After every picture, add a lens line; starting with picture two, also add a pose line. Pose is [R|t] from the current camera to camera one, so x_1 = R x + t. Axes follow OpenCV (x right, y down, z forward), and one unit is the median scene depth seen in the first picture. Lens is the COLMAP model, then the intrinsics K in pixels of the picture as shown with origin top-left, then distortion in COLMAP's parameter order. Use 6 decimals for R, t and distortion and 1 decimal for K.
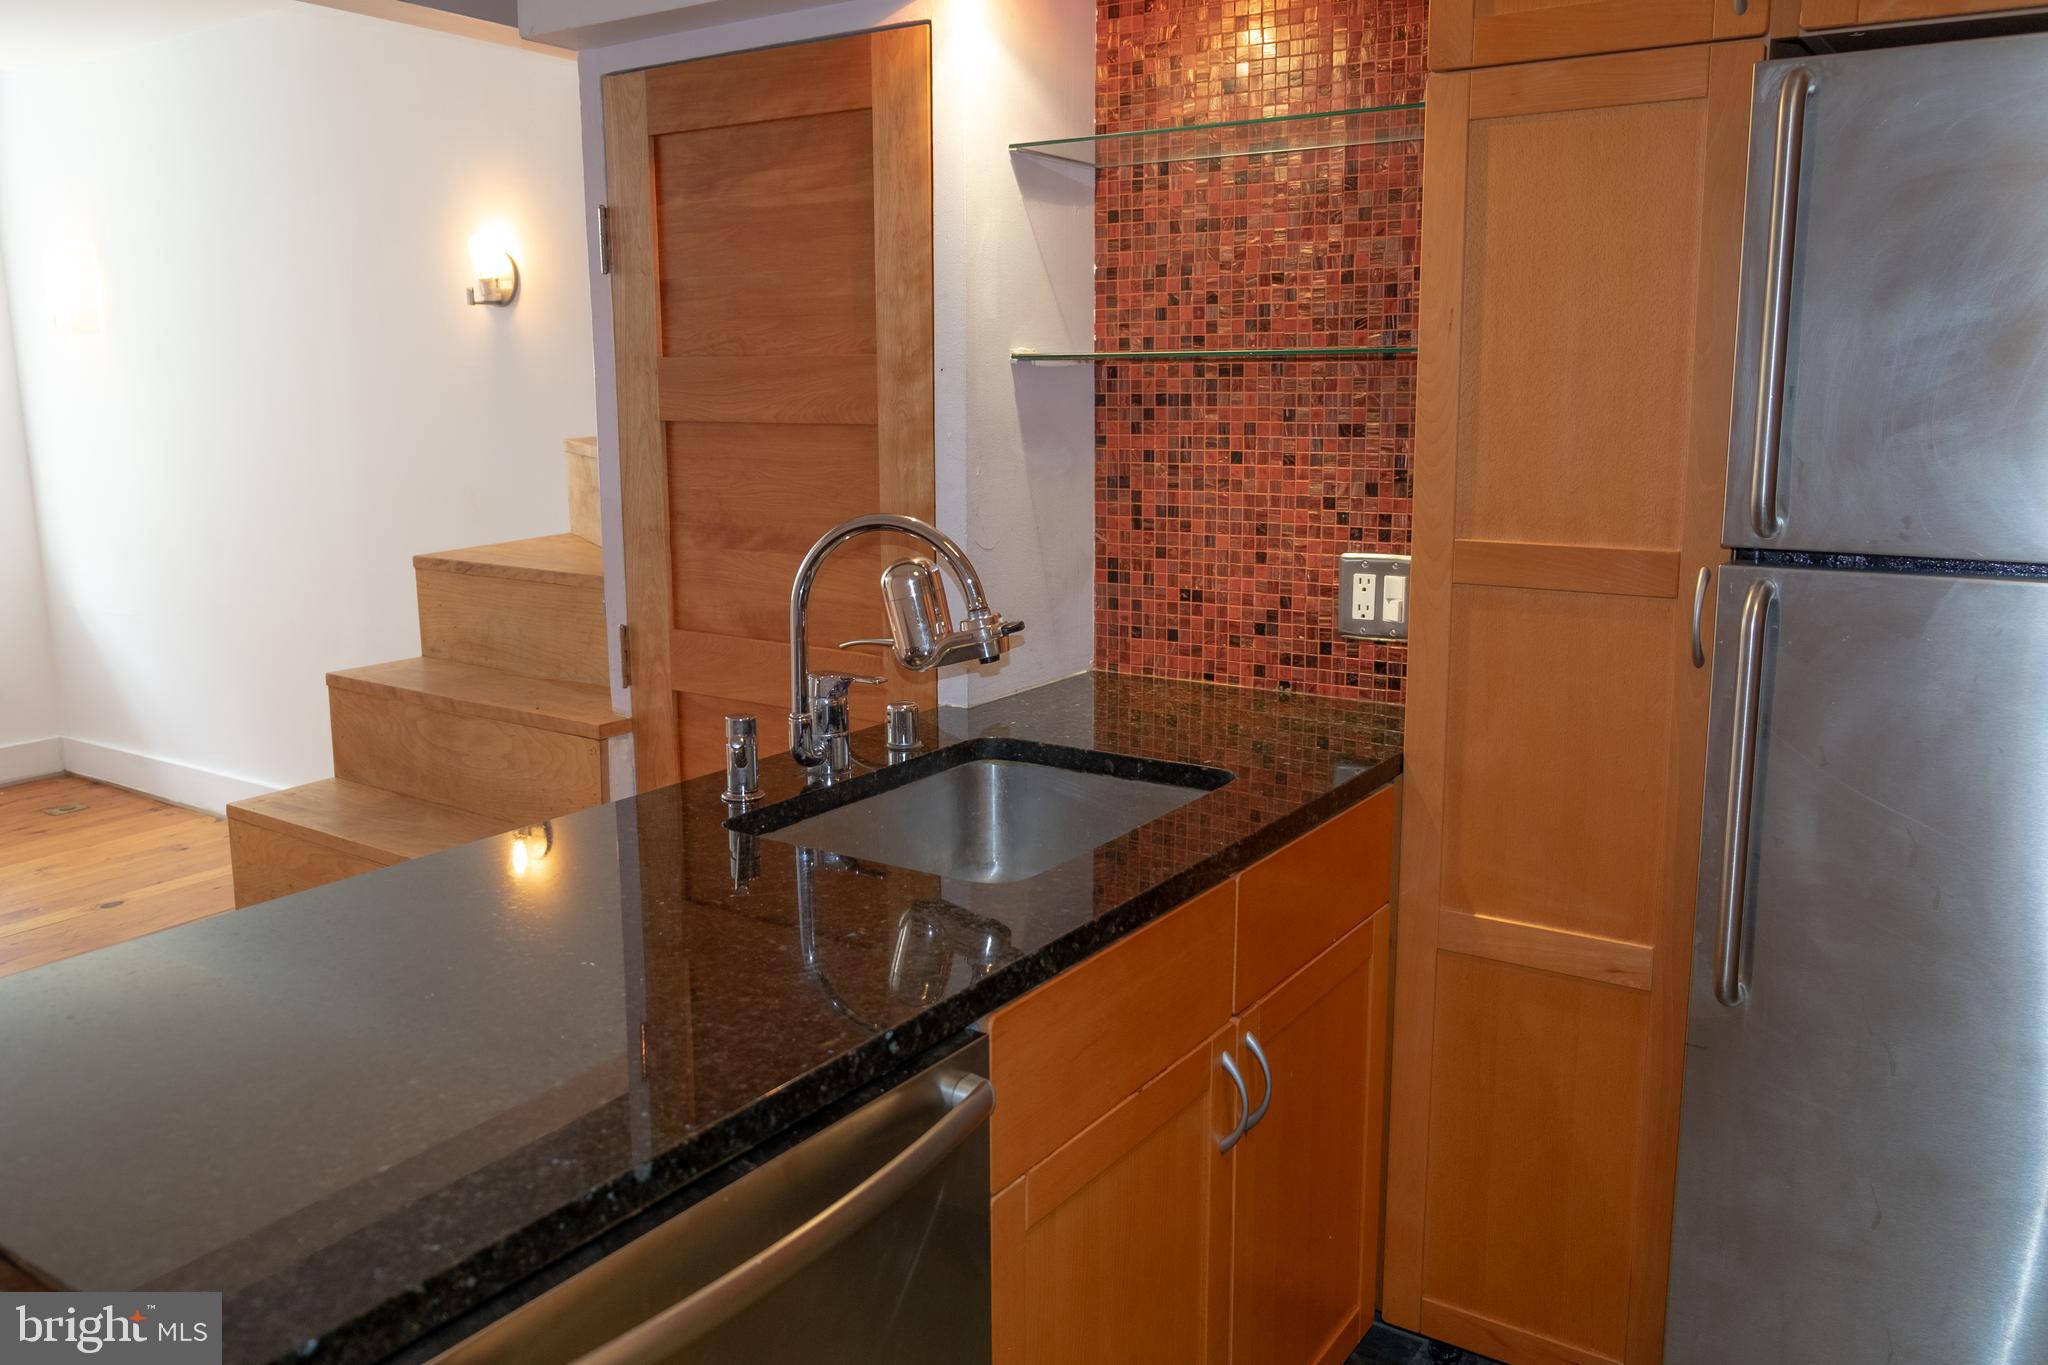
lens RADIAL K [[1577.8, 0, 1024.0], [0, 1577.8, 682.5], [0, 0, 1]] dist [-0.025829, 0.004001]
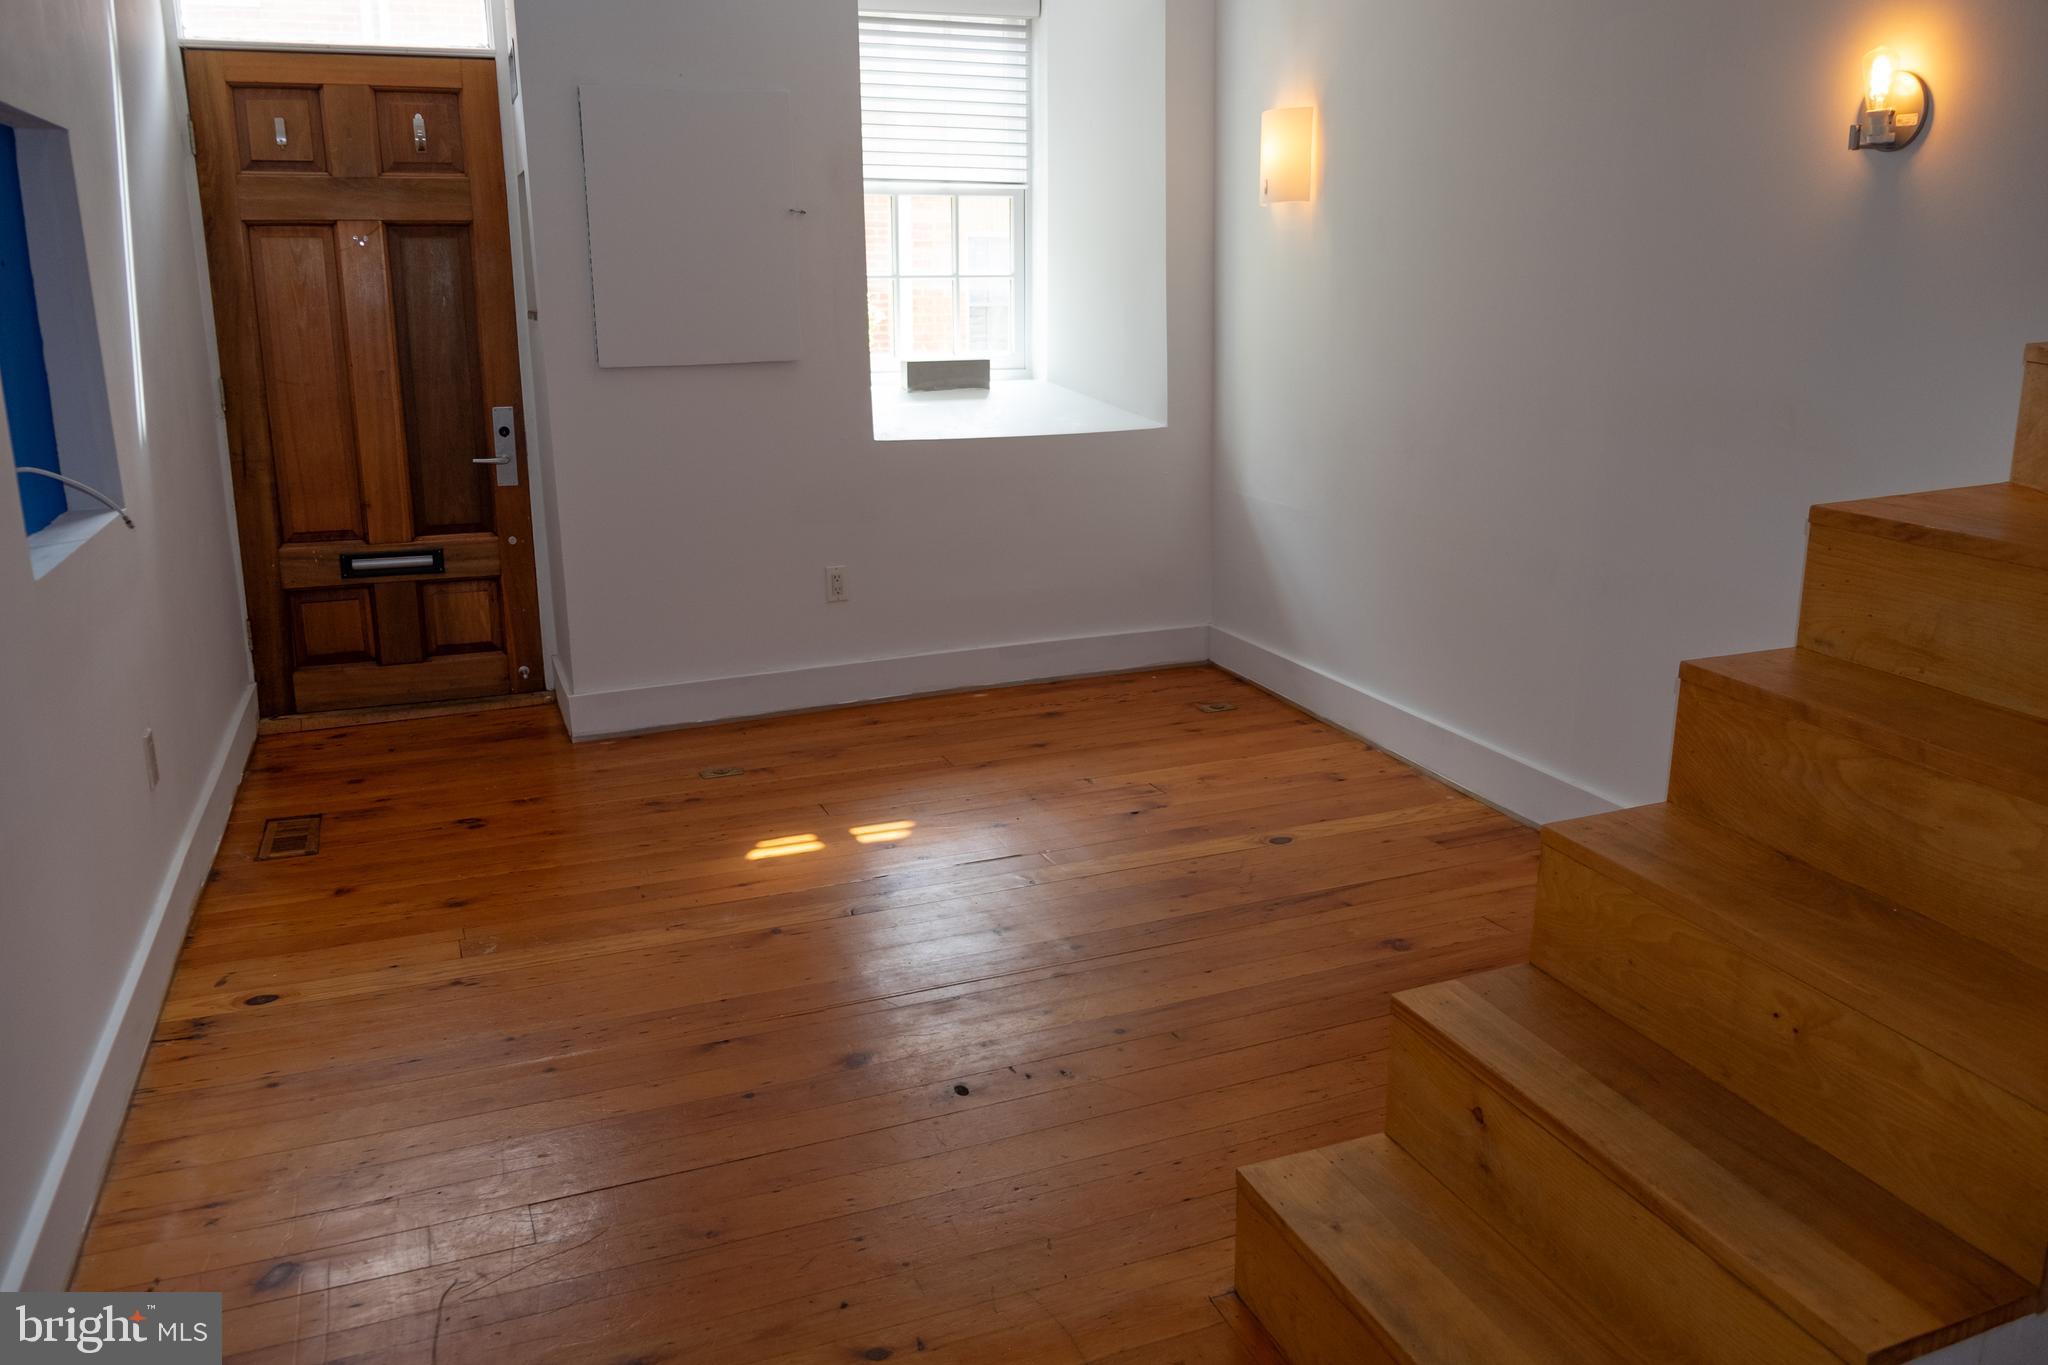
lens RADIAL K [[1577.8, 0, 1024.0], [0, 1577.8, 682.5], [0, 0, 1]] dist [-0.025829, 0.004001]
pose [[0.815224, 0.147411, -0.560071, -0.219935], [-0.106062, 0.988710, 0.105847, -0.031663], [0.569350, -0.026887, 0.821655, 0.177758]]
